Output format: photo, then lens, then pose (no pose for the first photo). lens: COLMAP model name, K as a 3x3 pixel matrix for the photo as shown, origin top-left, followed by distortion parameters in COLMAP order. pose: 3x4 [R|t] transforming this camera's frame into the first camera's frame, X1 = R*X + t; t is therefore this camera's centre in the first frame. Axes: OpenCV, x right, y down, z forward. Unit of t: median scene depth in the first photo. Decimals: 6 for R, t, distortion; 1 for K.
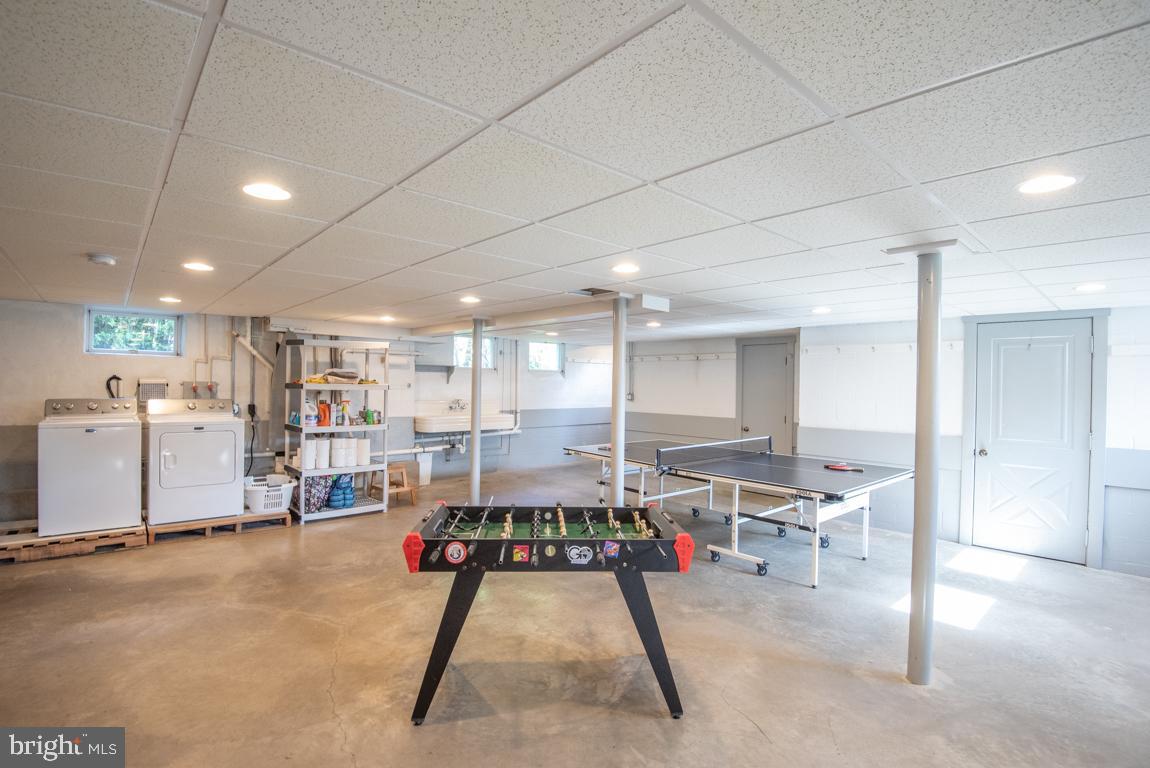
lens RADIAL K [[540.0, 0, 575.0], [0, 540.0, 384.0], [0, 0, 1]] dist [-0.042853, -0.000780]
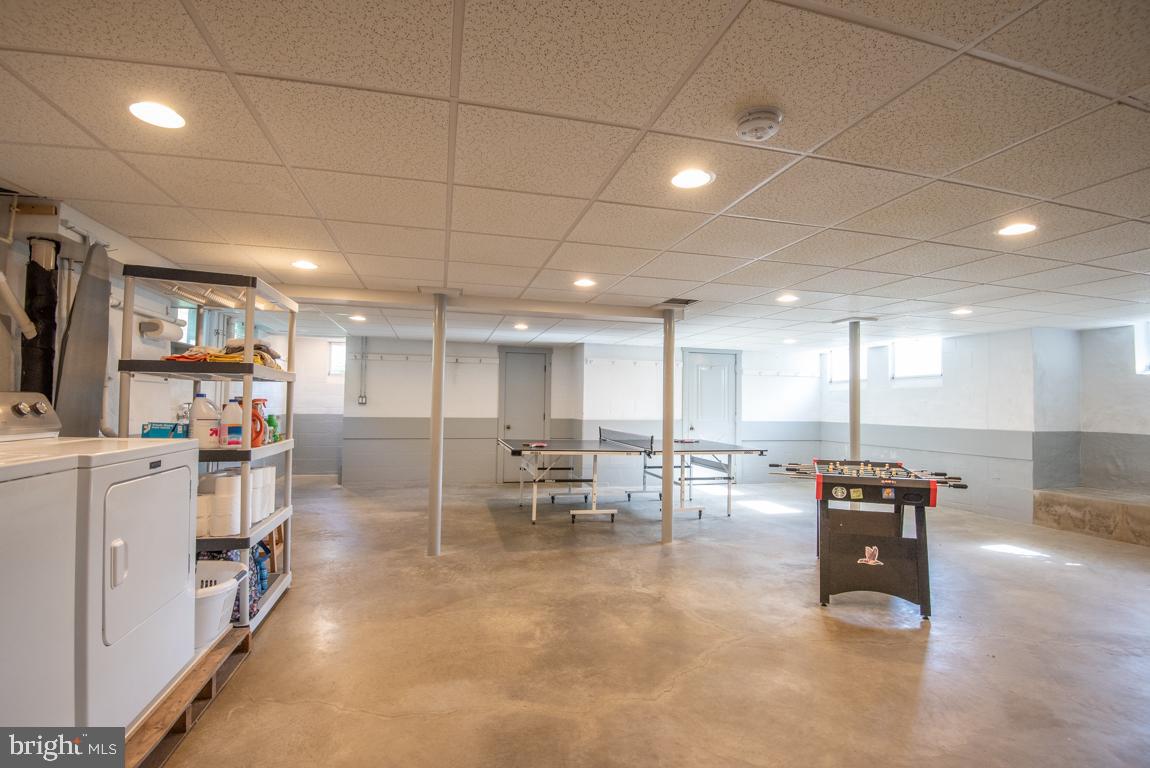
lens RADIAL K [[540.0, 0, 575.0], [0, 540.0, 384.0], [0, 0, 1]] dist [-0.042853, -0.000780]
pose [[0.450644, 0.027092, 0.892293, -0.930933], [-0.006704, 0.999614, -0.026965, 0.035237], [-0.892679, 0.006170, 0.450651, 0.567073]]
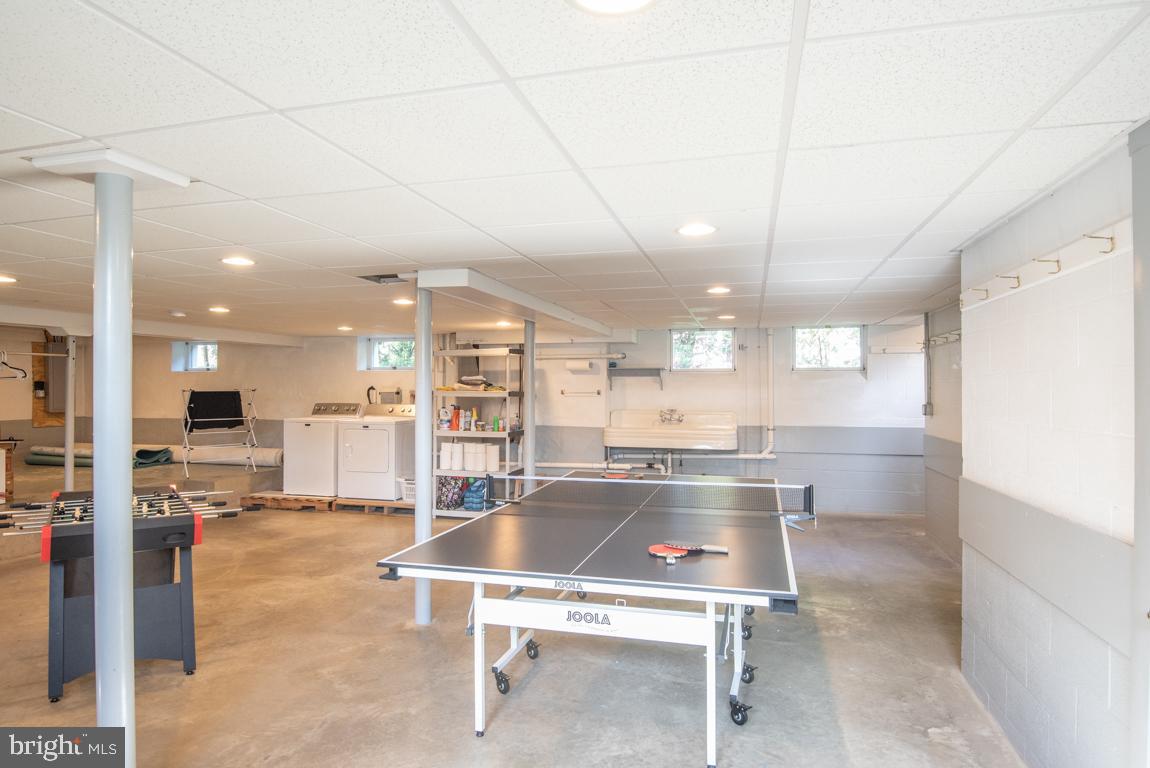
lens RADIAL K [[661.9, 0, 575.0], [0, 661.9, 384.0], [0, 0, 1]] dist [0.000555, 0.000046]
pose [[0.540110, -0.017919, -0.841403, 0.917110], [0.005792, 0.999829, -0.017574, 0.011895], [0.841574, 0.004618, 0.540122, 0.571894]]
